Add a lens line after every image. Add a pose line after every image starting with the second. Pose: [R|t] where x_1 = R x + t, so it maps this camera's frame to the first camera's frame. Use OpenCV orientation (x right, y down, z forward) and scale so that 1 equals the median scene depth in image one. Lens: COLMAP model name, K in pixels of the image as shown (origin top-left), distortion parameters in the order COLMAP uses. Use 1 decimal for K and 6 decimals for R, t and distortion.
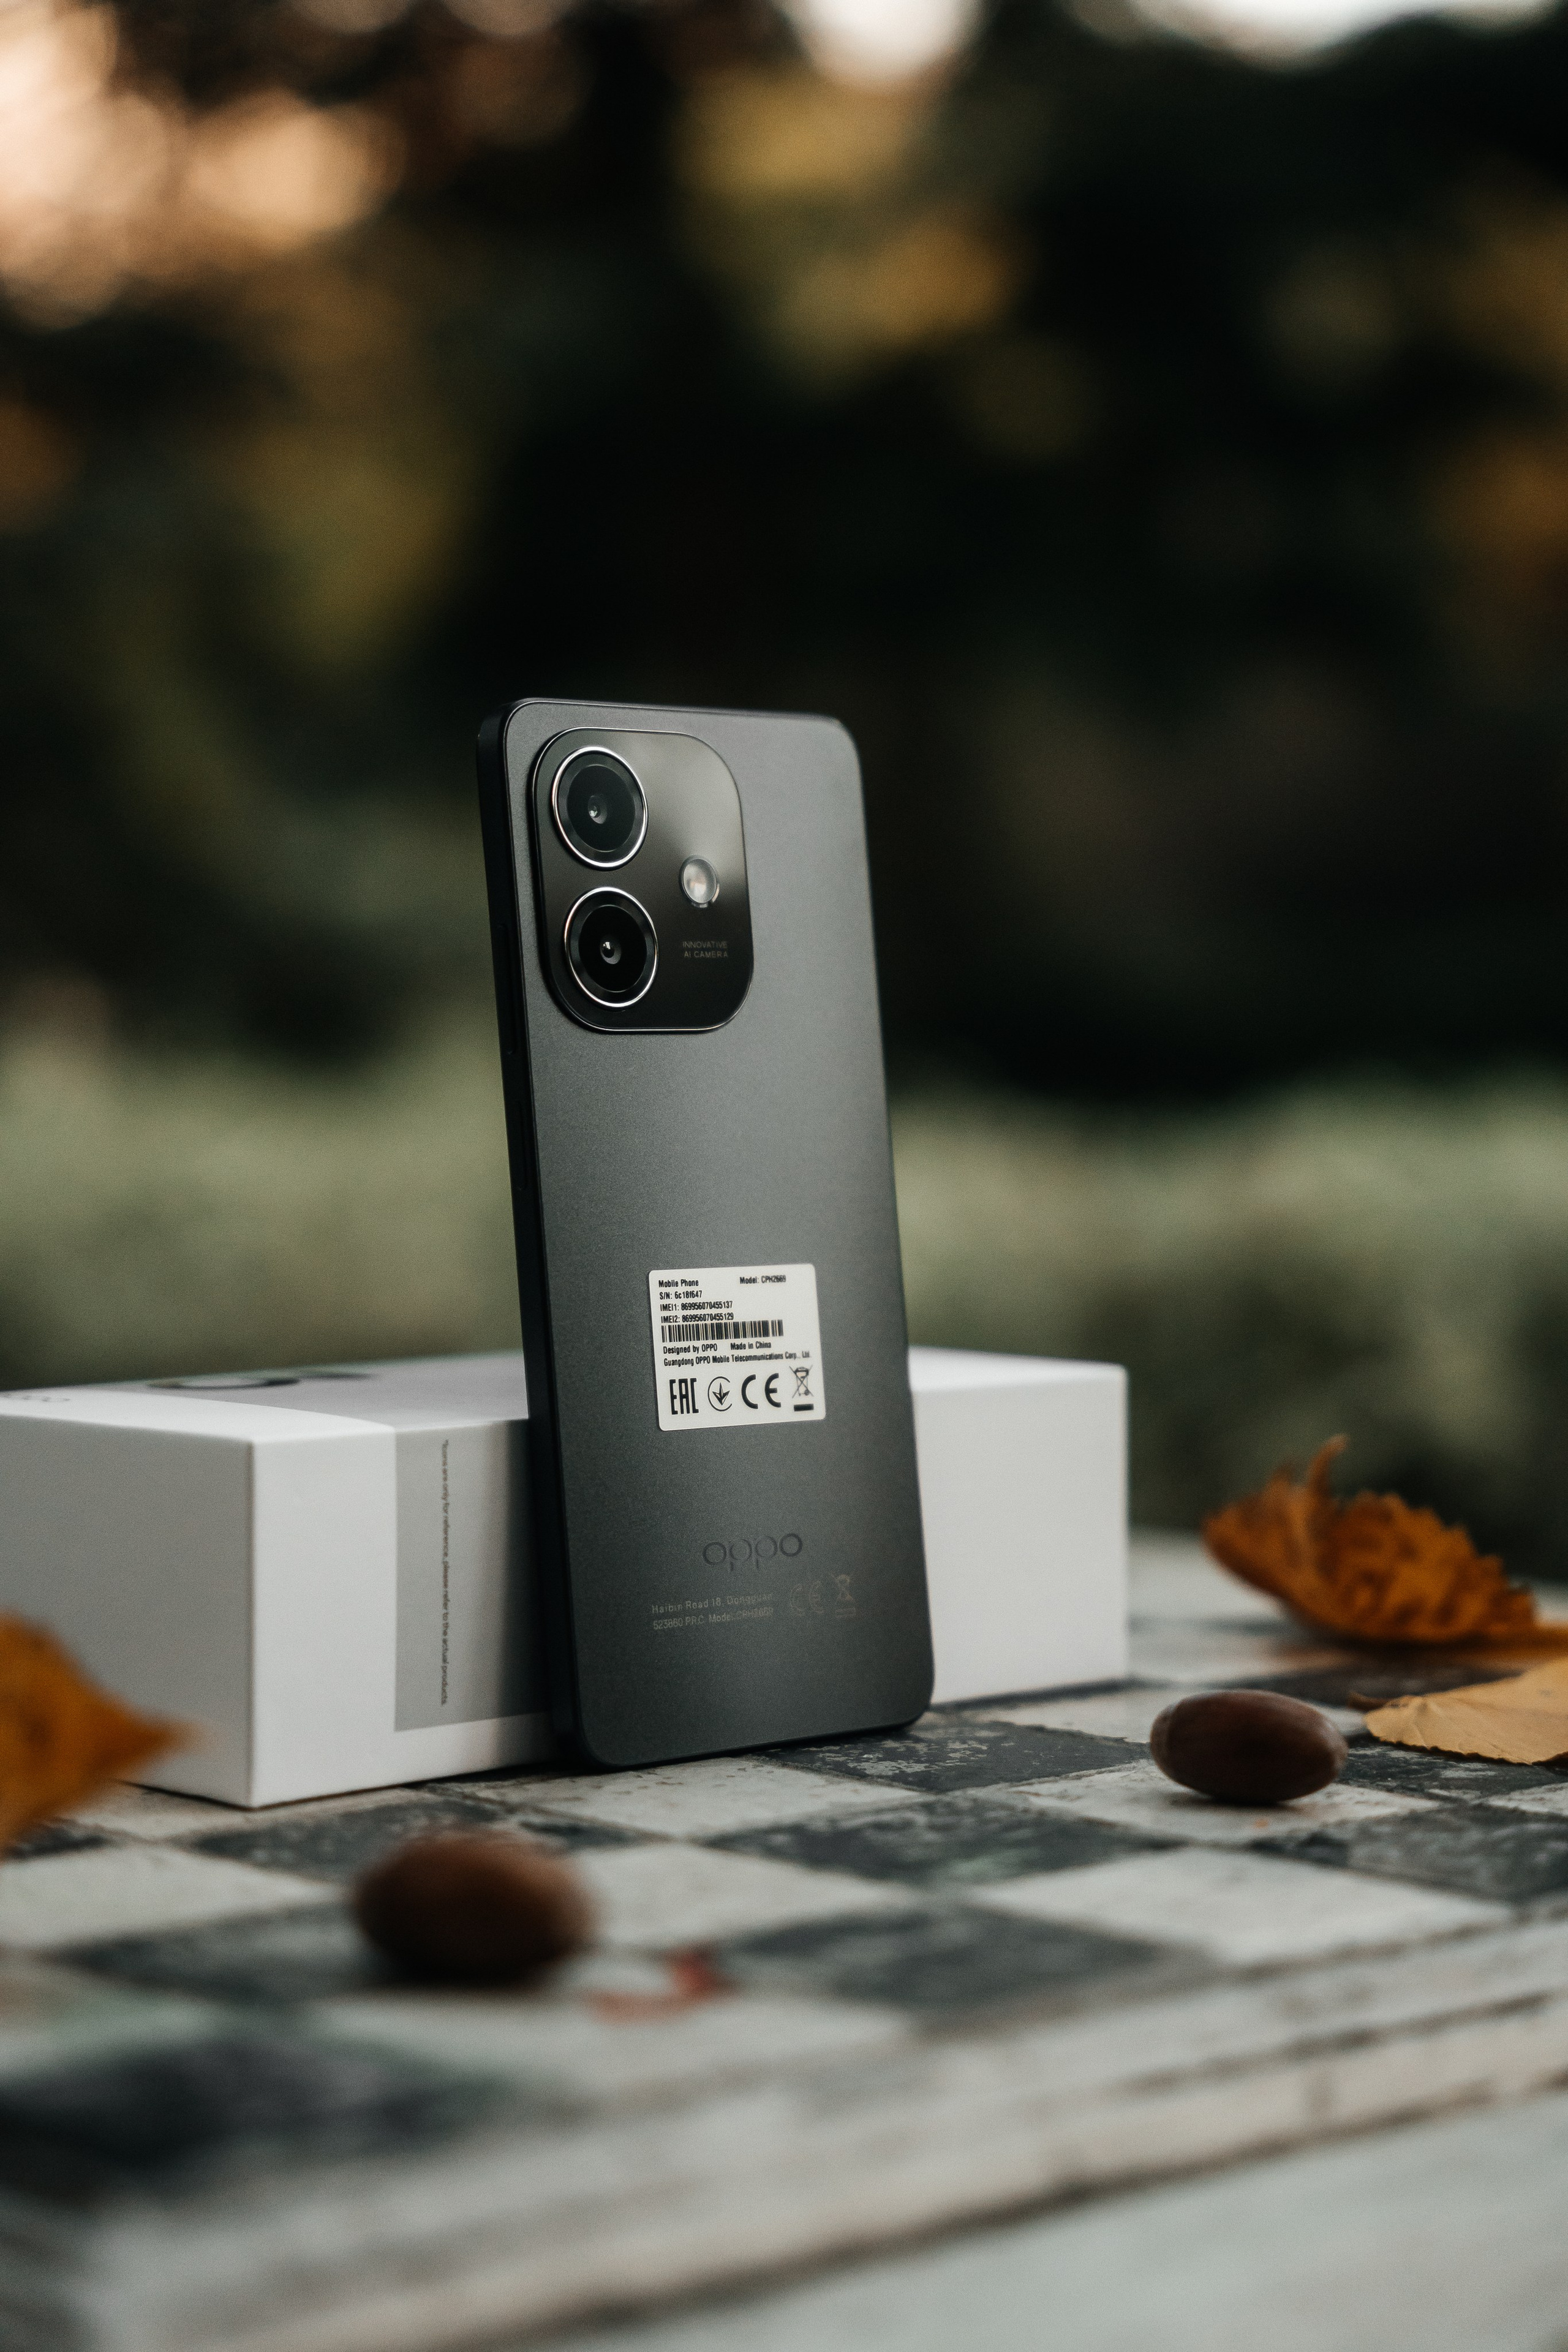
lens RADIAL K [[4474.0, 0, 784.0], [0, 4474.0, 1176.0], [0, 0, 1]] dist [0.424140, -0.050951]
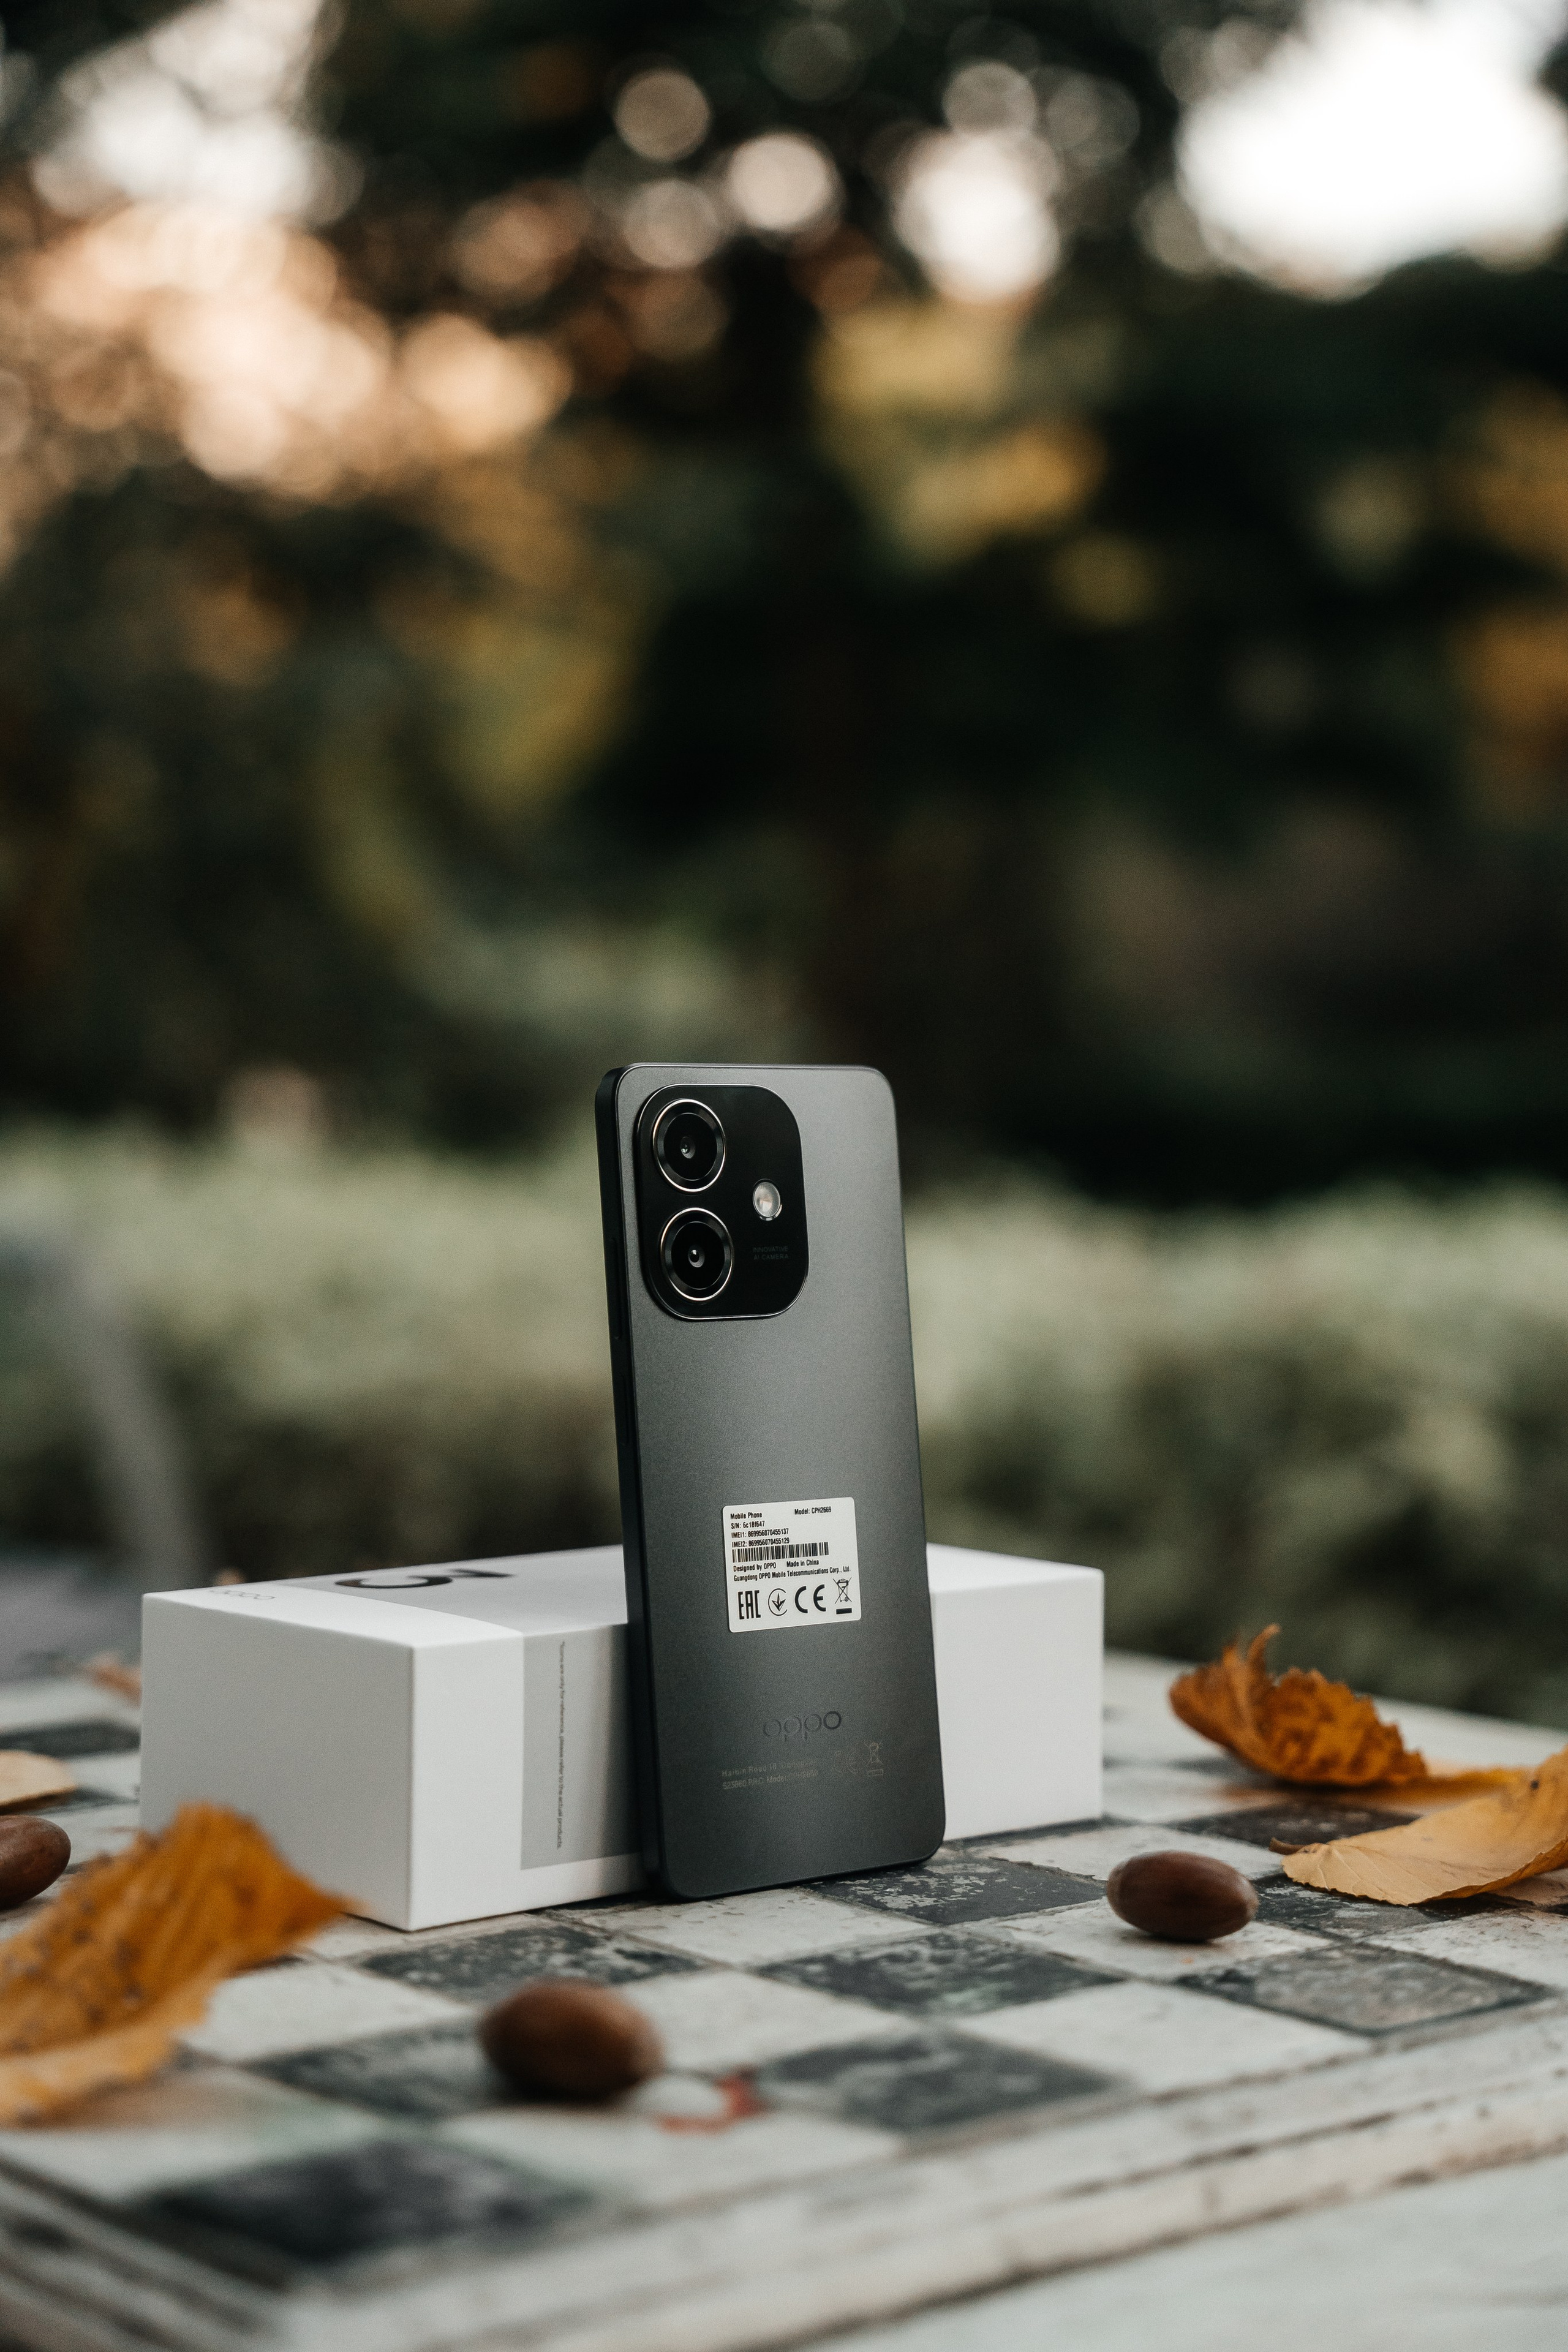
lens RADIAL K [[3846.2, 0, 784.0], [0, 3846.2, 1176.0], [0, 0, 1]] dist [0.293058, -0.375534]
pose [[0.999527, 0.010634, -0.028848, 0.018683], [-0.011036, 0.999843, -0.013827, -0.060027], [0.028696, 0.014138, 0.999488, -0.108755]]
